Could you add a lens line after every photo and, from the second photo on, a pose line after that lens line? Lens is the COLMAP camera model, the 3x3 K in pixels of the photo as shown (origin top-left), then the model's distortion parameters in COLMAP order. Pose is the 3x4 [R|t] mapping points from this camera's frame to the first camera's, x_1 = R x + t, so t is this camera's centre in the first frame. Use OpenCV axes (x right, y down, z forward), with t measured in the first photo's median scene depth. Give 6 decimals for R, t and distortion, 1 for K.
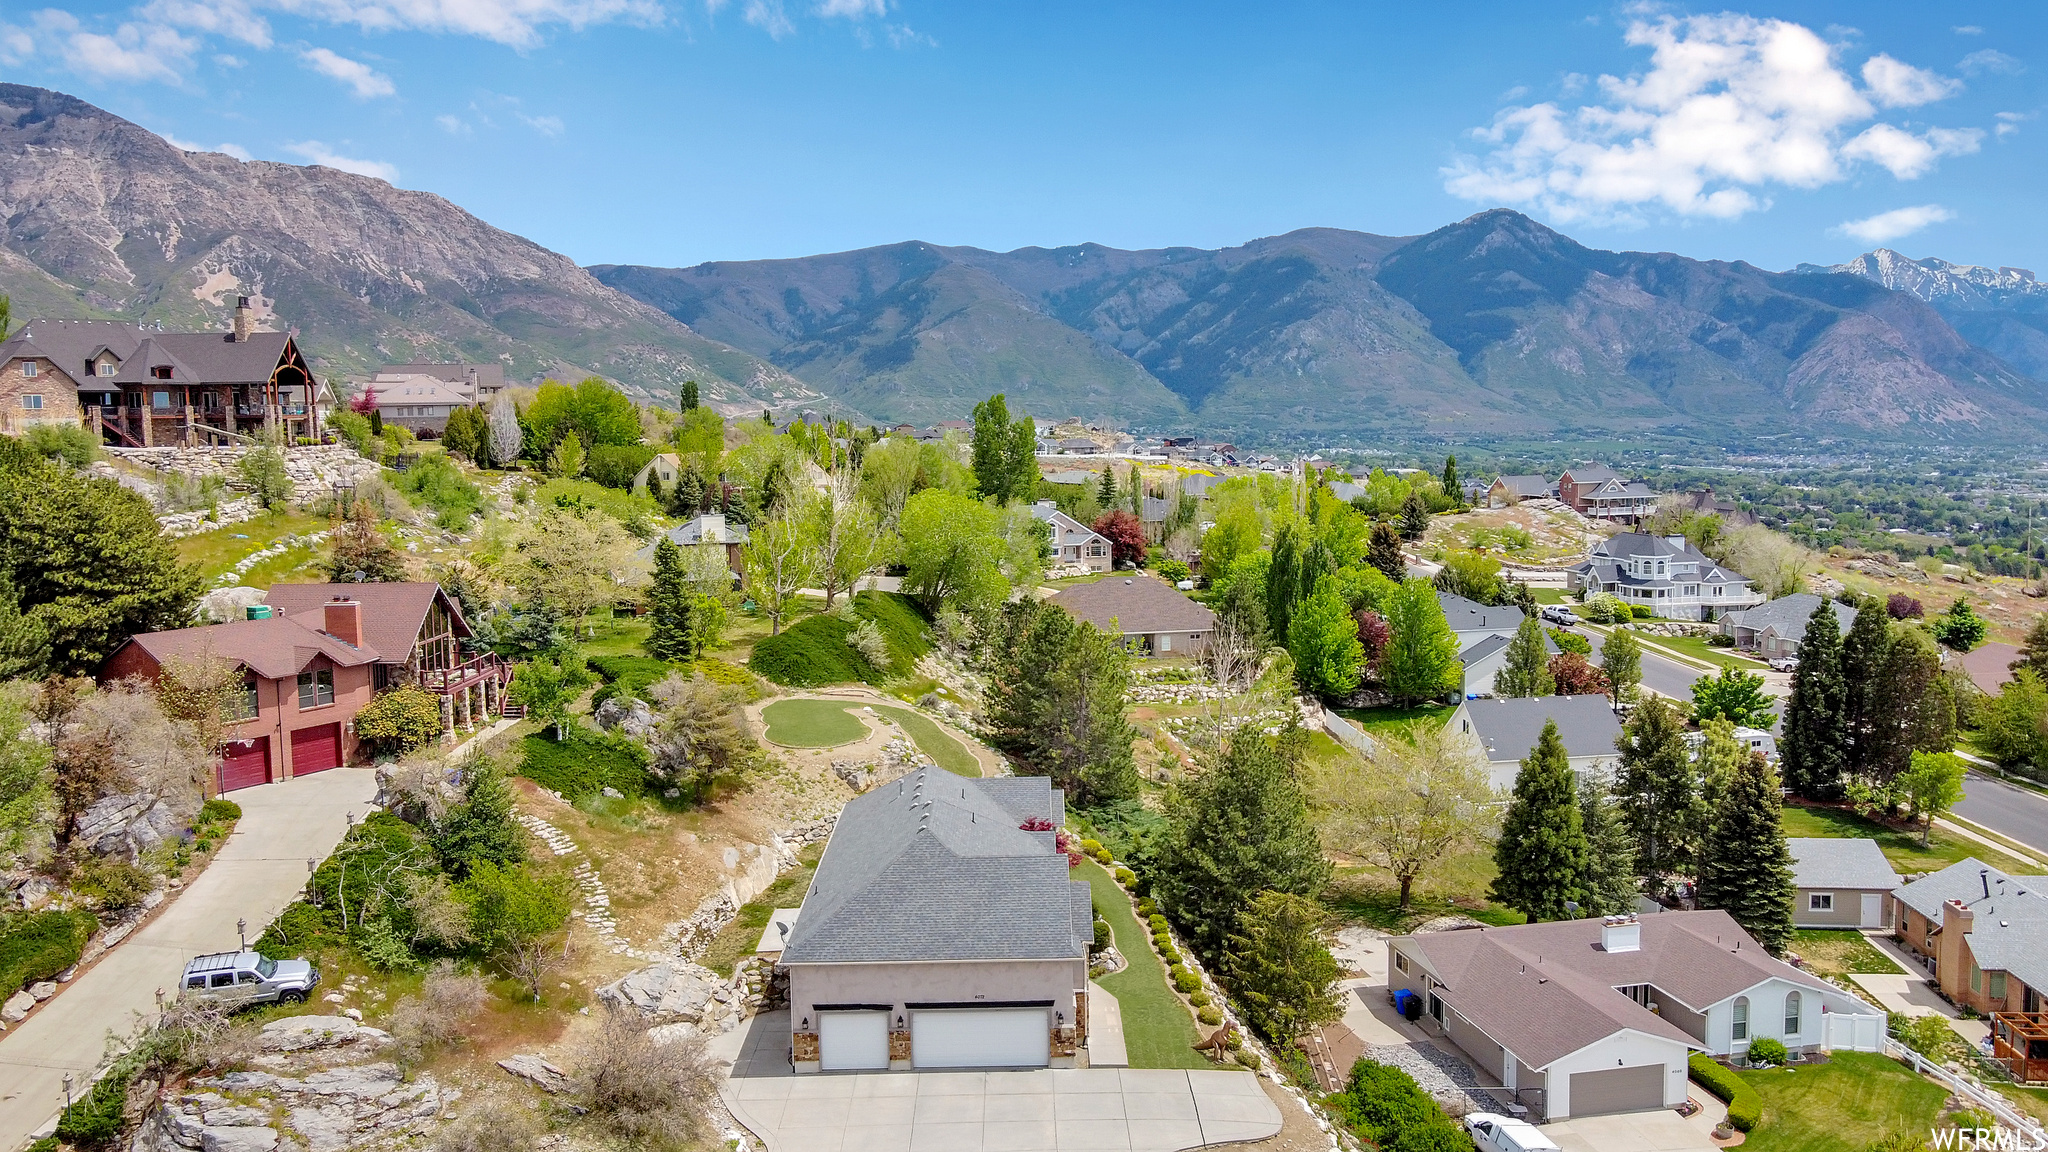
lens RADIAL K [[1564.9, 0, 1014.9], [0, 1564.9, 570.6], [0, 0, 1]] dist [0.001156, 0.035579]
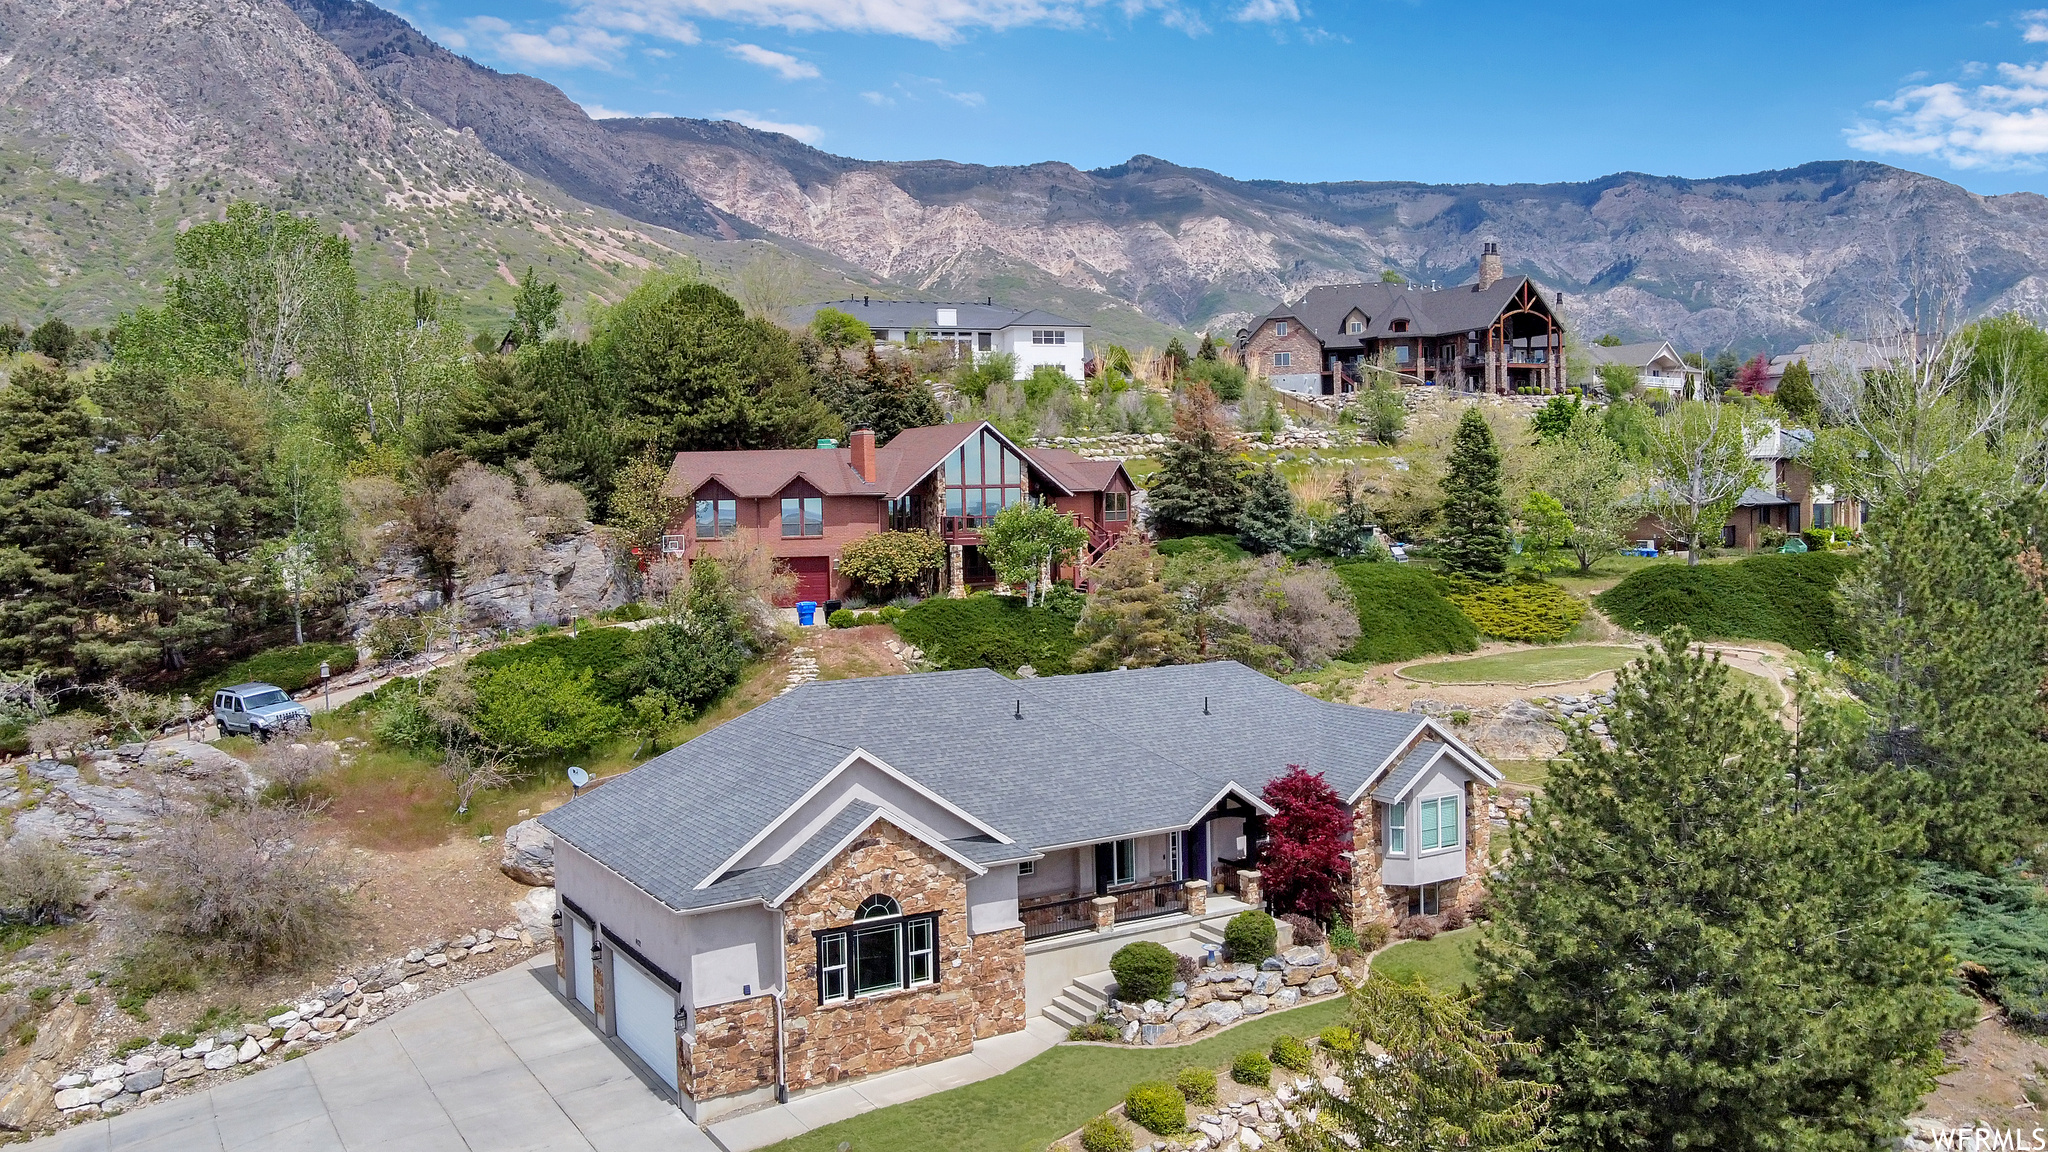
lens RADIAL K [[1564.9, 0, 1014.9], [0, 1564.9, 570.6], [0, 0, 1]] dist [0.001156, 0.035579]
pose [[0.509686, 0.039819, -0.859438, 0.417573], [-0.072457, 0.997366, 0.003240, 0.093701], [0.857304, 0.060621, 0.511229, 0.624505]]
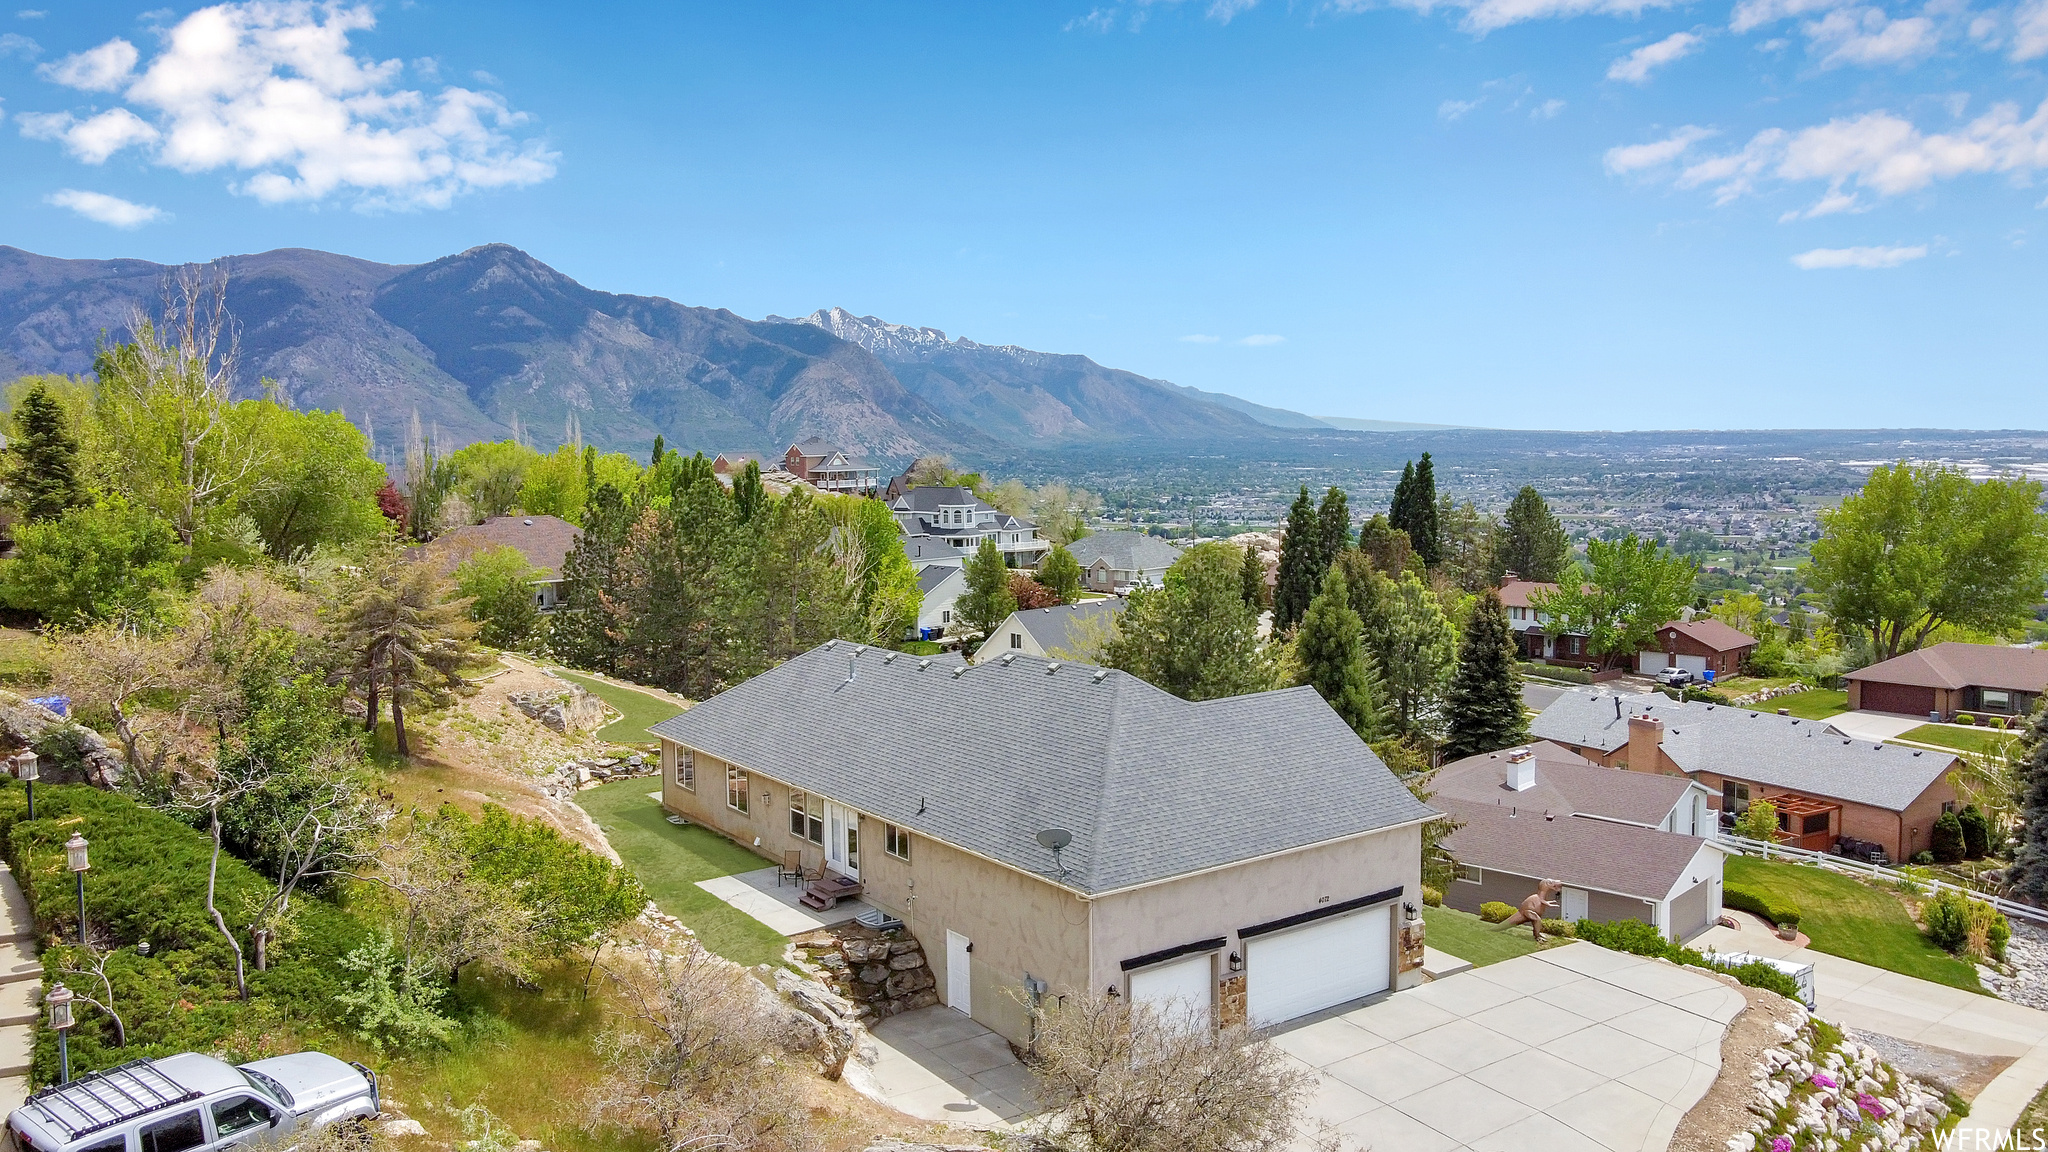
lens RADIAL K [[1564.9, 0, 1014.9], [0, 1564.9, 570.6], [0, 0, 1]] dist [0.001156, 0.035579]
pose [[0.817546, -0.046267, 0.574002, -0.372893], [0.059837, 0.998197, -0.004766, 0.102618], [-0.572747, 0.038243, 0.818840, 0.417307]]
